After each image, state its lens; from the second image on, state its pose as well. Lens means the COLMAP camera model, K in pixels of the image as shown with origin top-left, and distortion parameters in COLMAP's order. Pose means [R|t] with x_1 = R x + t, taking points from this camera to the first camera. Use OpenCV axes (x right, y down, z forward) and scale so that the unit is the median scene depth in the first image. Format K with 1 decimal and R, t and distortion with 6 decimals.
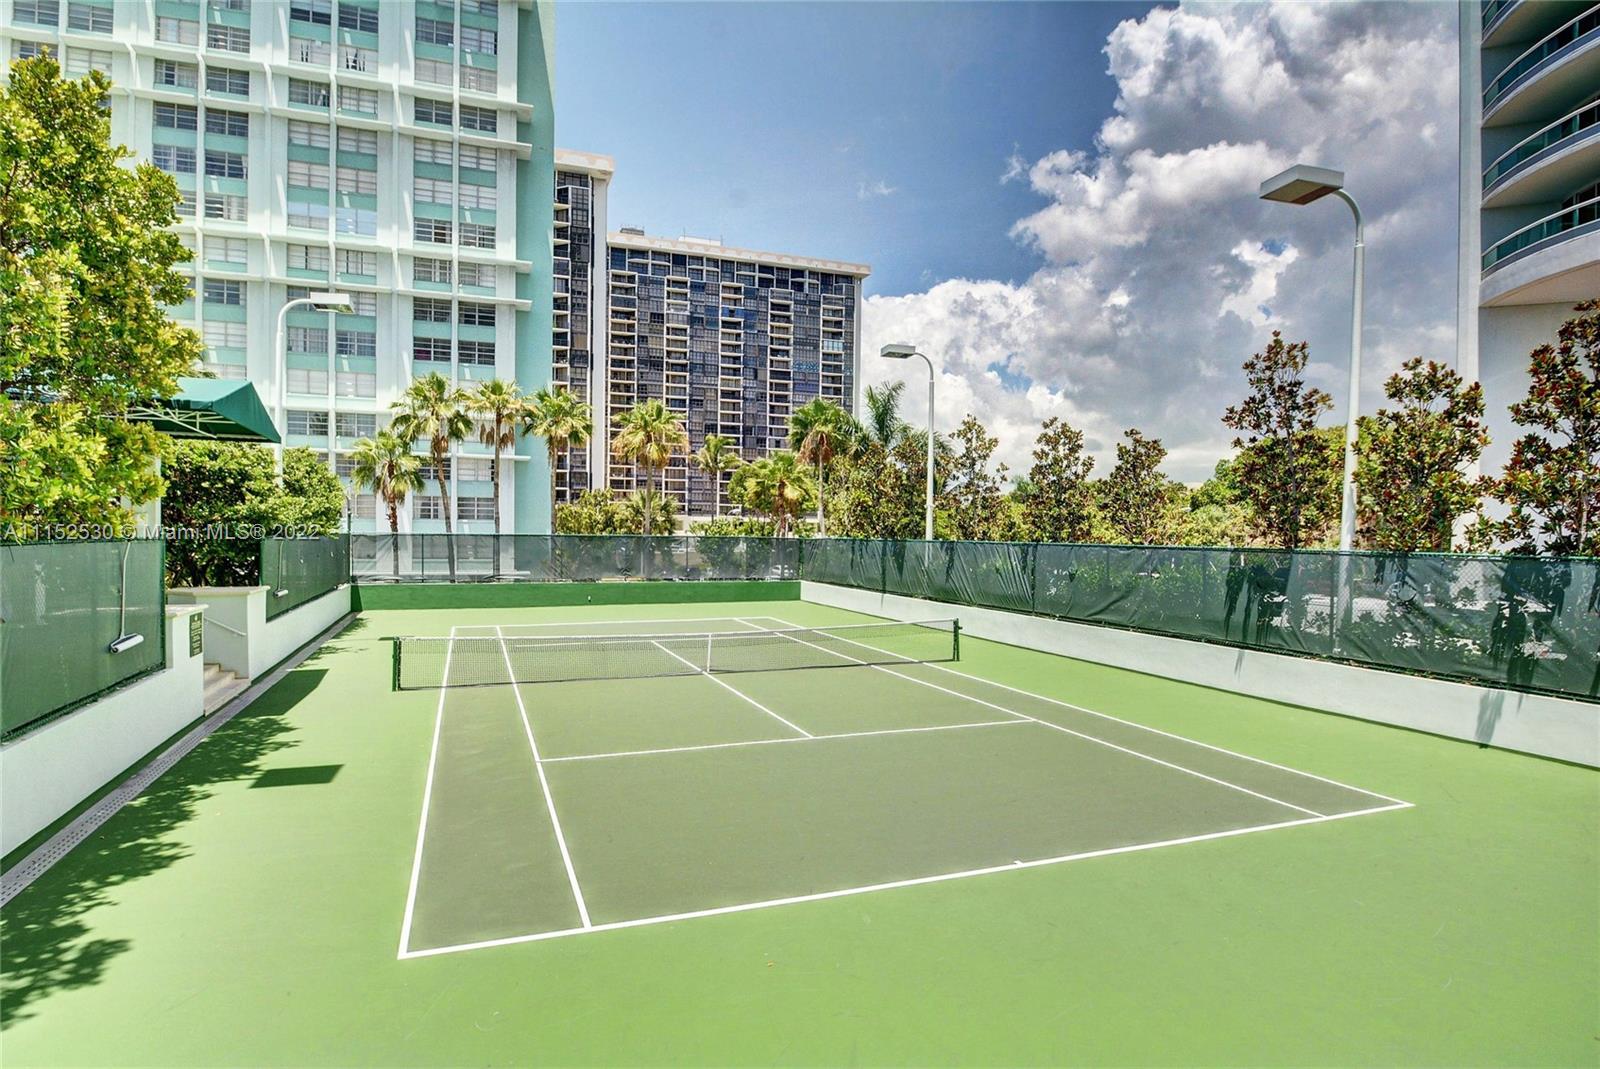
lens RADIAL K [[873.6, 0, 796.4], [0, 873.6, 555.3], [0, 0, 1]] dist [-0.001589, -0.021172]
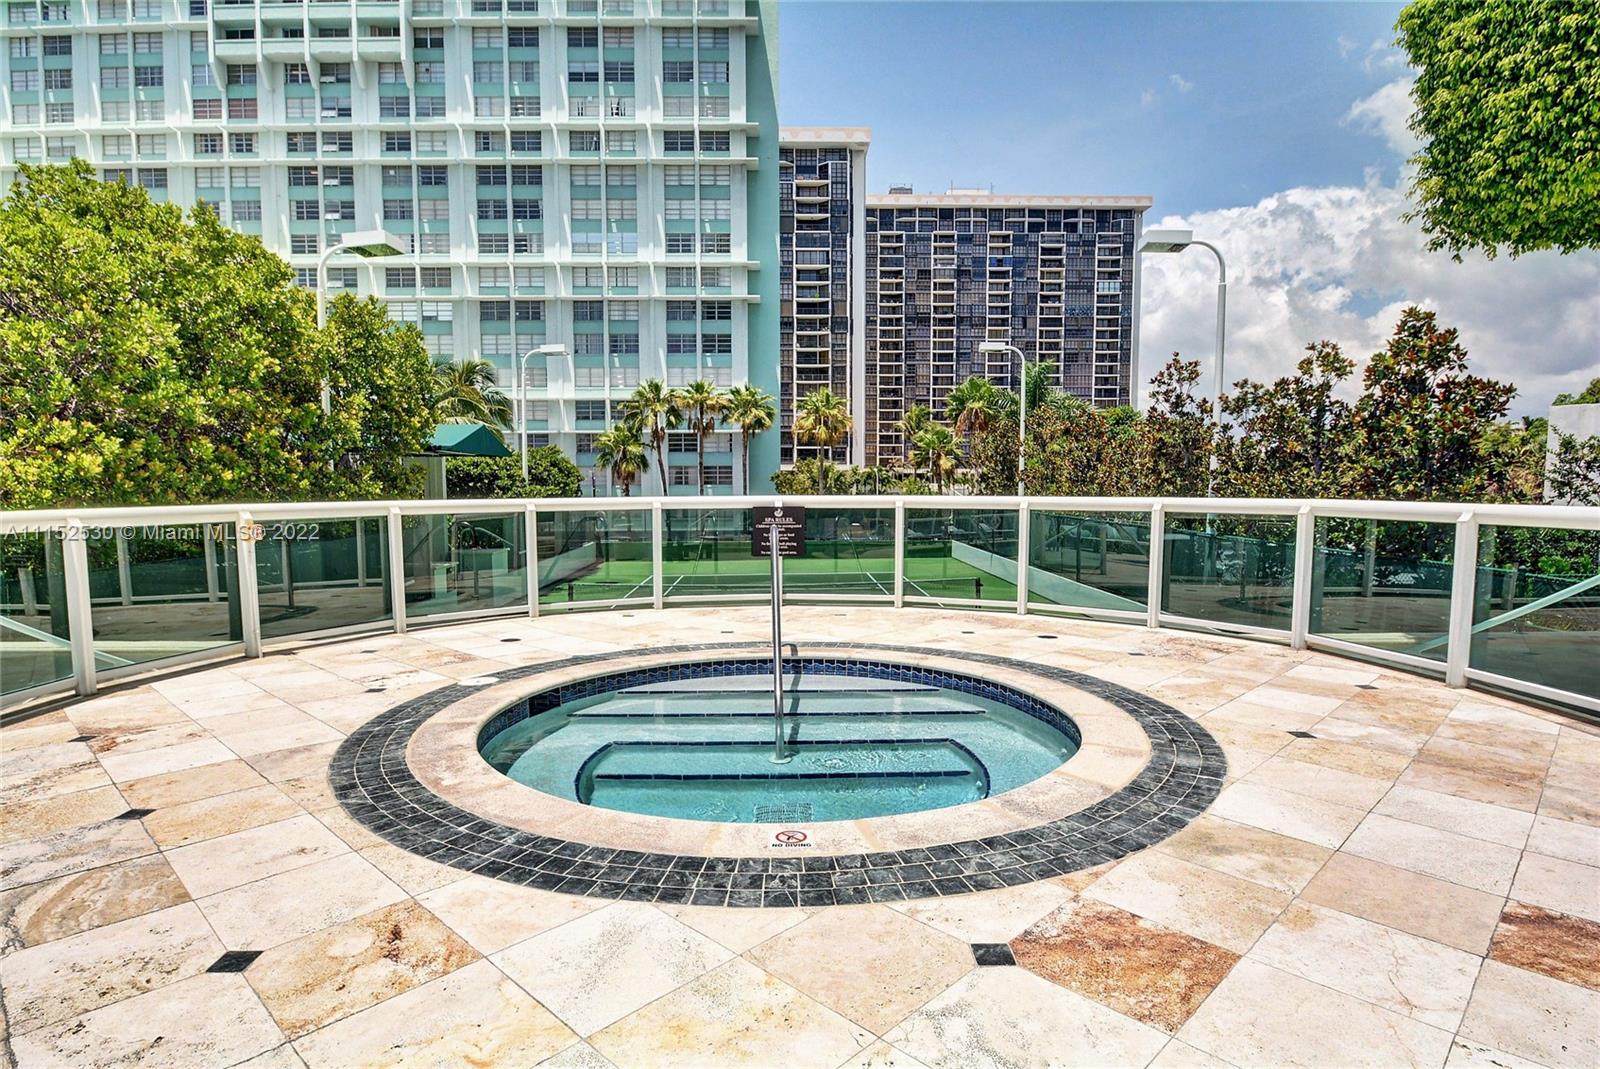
lens RADIAL K [[873.6, 0, 796.4], [0, 873.6, 555.3], [0, 0, 1]] dist [-0.001589, -0.021172]
pose [[0.945269, 0.013591, -0.326009, 0.129246], [0.005310, 0.998359, 0.057017, -0.012425], [0.326249, -0.055628, 0.943646, -0.102453]]
